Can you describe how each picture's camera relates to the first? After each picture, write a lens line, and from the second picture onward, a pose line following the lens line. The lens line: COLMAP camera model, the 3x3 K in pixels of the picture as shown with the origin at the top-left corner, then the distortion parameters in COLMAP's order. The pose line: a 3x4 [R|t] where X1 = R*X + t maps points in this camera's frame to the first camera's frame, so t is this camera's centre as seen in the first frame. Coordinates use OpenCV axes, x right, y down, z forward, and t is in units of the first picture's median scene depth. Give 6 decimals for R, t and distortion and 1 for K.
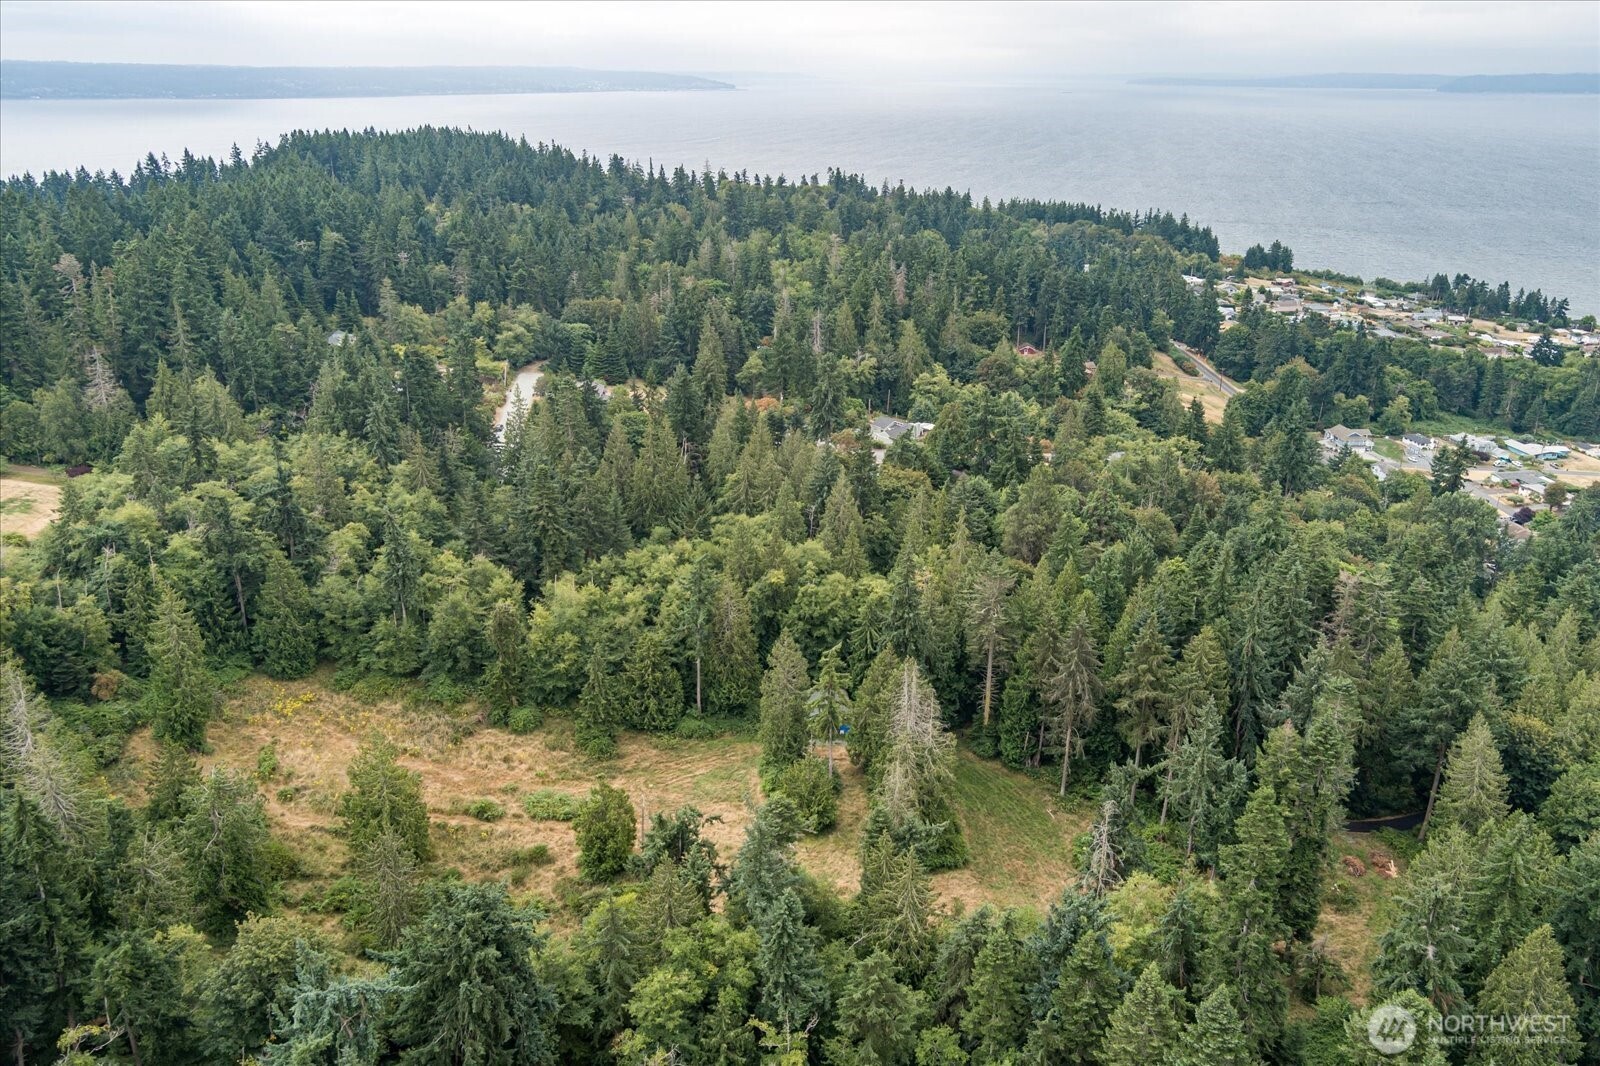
lens RADIAL K [[1274.2, 0, 800.0], [0, 1274.2, 533.0], [0, 0, 1]] dist [0.004341, 0.017922]
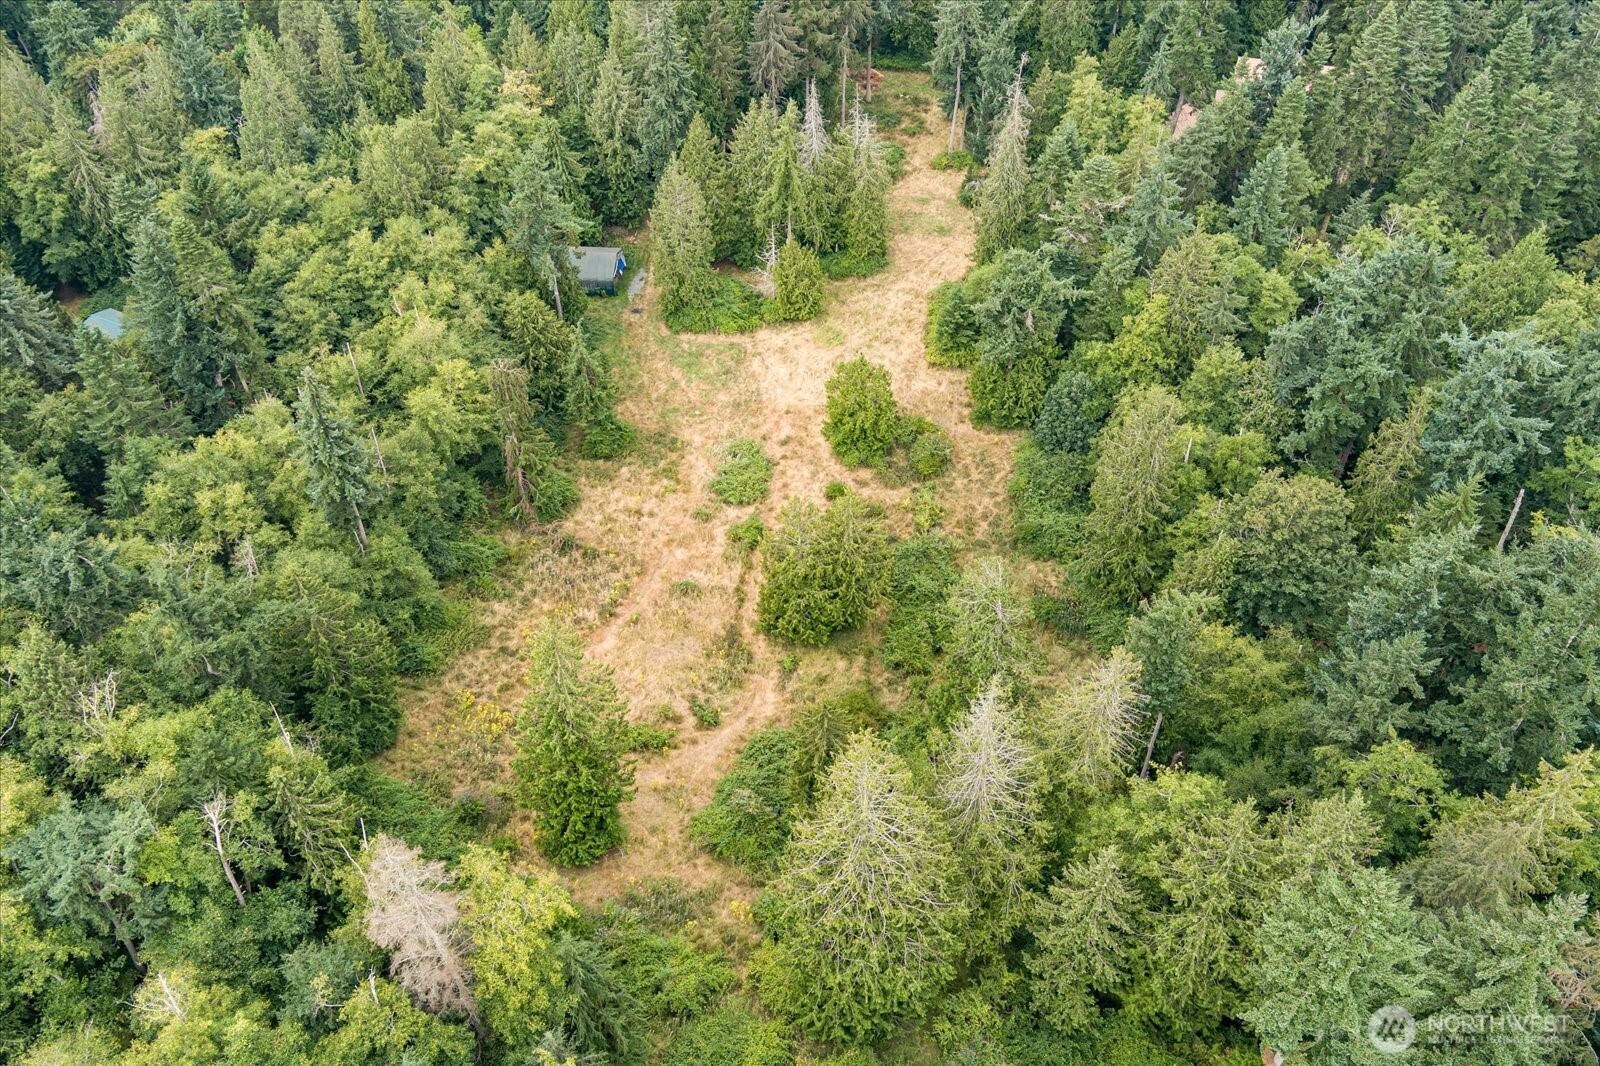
lens RADIAL K [[1274.2, 0, 800.0], [0, 1274.2, 533.0], [0, 0, 1]] dist [0.004341, 0.017922]
pose [[0.156722, -0.706839, 0.689794, -0.681801], [0.364679, 0.690485, 0.624692, -0.220934], [-0.917849, 0.153651, 0.365984, 0.613213]]
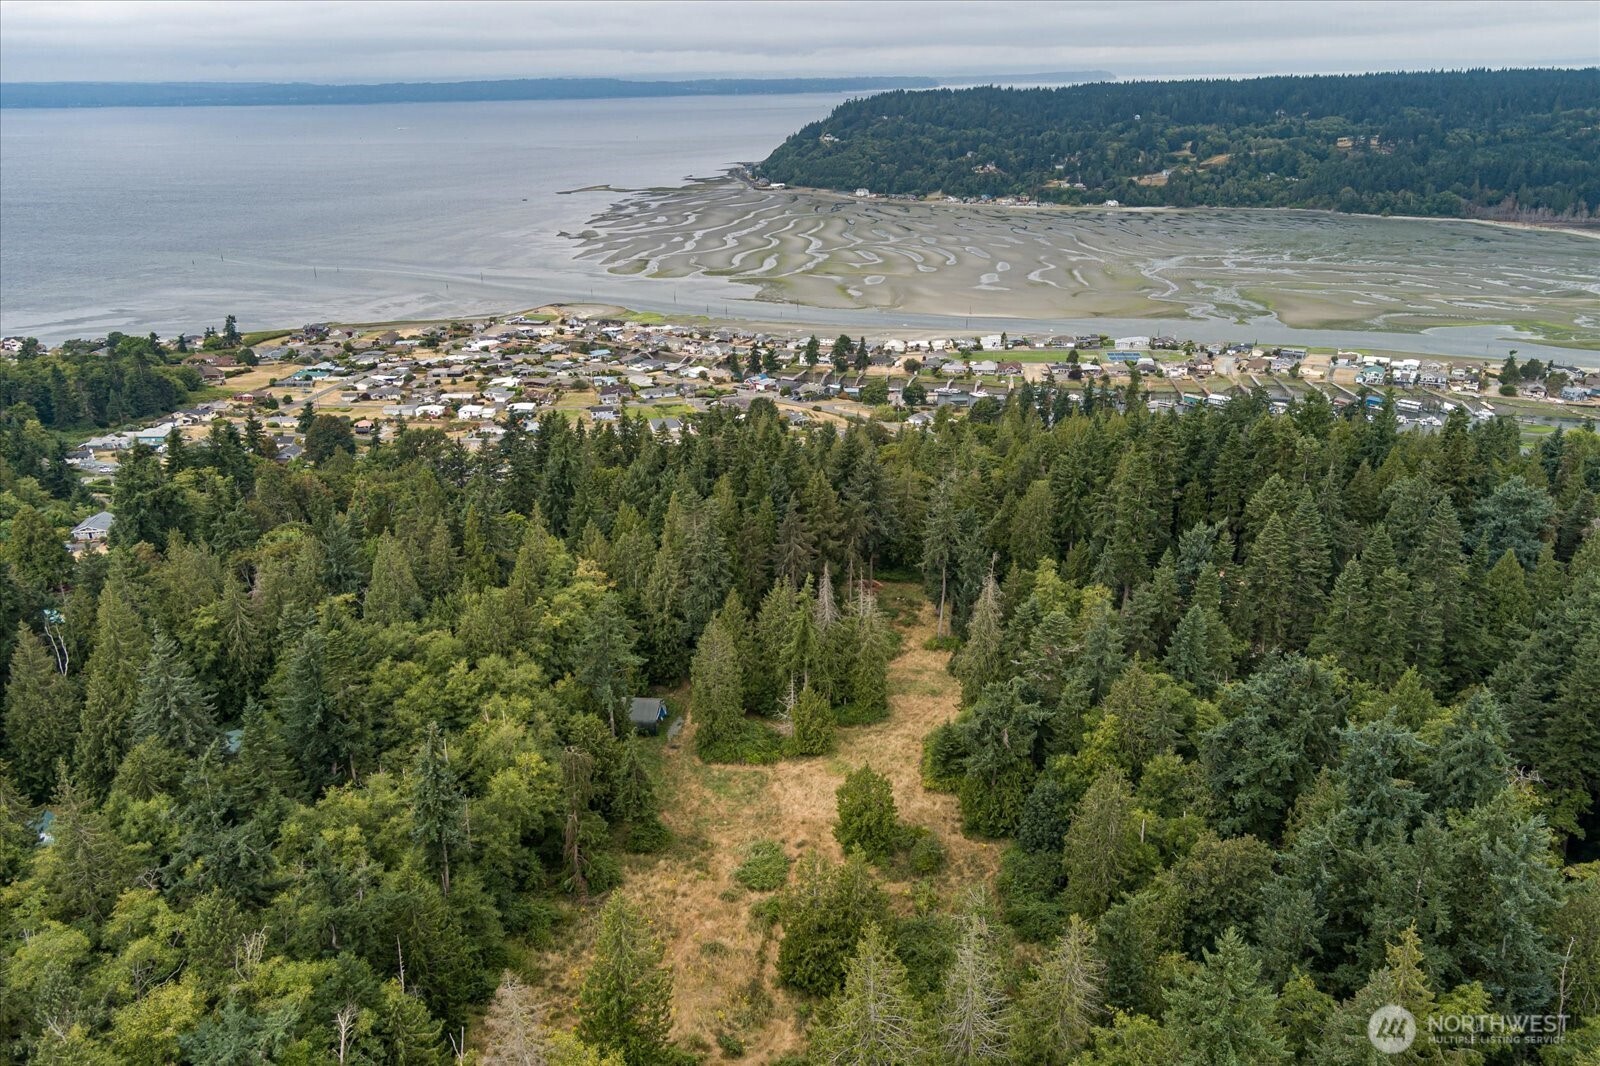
lens RADIAL K [[1274.2, 0, 800.0], [0, 1274.2, 533.0], [0, 0, 1]] dist [0.004341, 0.017922]
pose [[0.166694, -0.348133, 0.922506, -0.850724], [0.357868, 0.893159, 0.272392, -0.217162], [-0.918773, 0.284729, 0.273470, 0.591857]]
